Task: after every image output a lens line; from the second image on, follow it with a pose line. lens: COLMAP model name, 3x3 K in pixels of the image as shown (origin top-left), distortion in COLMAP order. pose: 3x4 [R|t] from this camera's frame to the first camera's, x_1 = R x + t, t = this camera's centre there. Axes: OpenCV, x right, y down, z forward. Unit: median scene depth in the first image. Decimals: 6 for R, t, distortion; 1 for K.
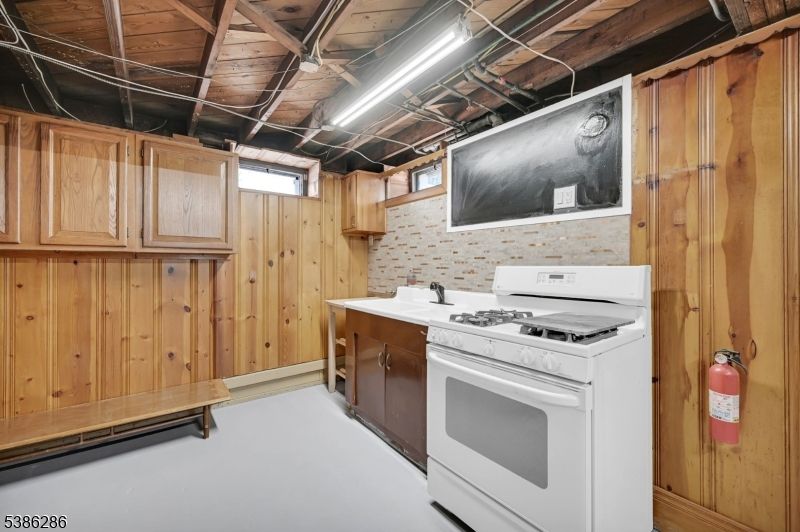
lens RADIAL K [[323.8, 0, 403.2], [0, 323.8, 264.9], [0, 0, 1]] dist [0.000062, -0.000071]
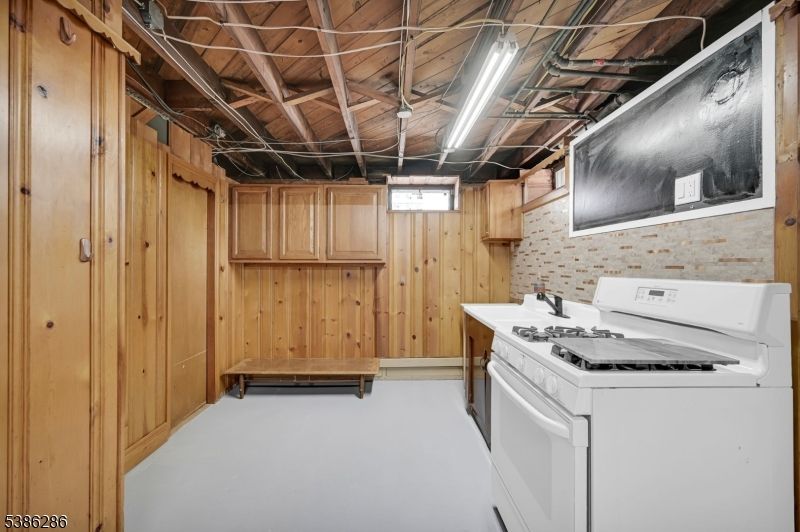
lens RADIAL K [[323.8, 0, 403.2], [0, 323.8, 264.9], [0, 0, 1]] dist [0.000062, -0.000071]
pose [[0.811034, -0.001925, -0.584995, 0.305472], [-0.000936, 0.999989, -0.004589, -0.020292], [0.584998, 0.004269, 0.811024, -0.004737]]
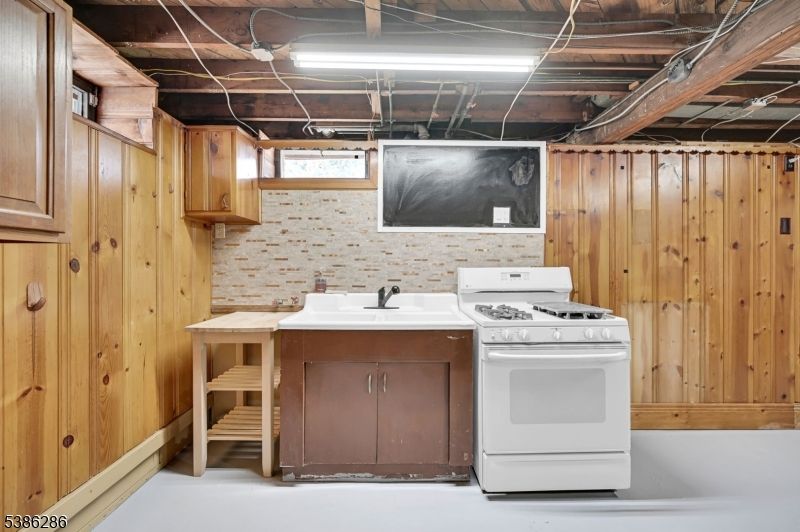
lens RADIAL K [[323.8, 0, 403.2], [0, 323.8, 264.9], [0, 0, 1]] dist [0.000062, -0.000071]
pose [[0.600106, -0.002018, 0.799918, -0.602089], [-0.000208, 0.999996, 0.002679, -0.007735], [-0.799920, -0.001774, 0.600103, 0.404328]]
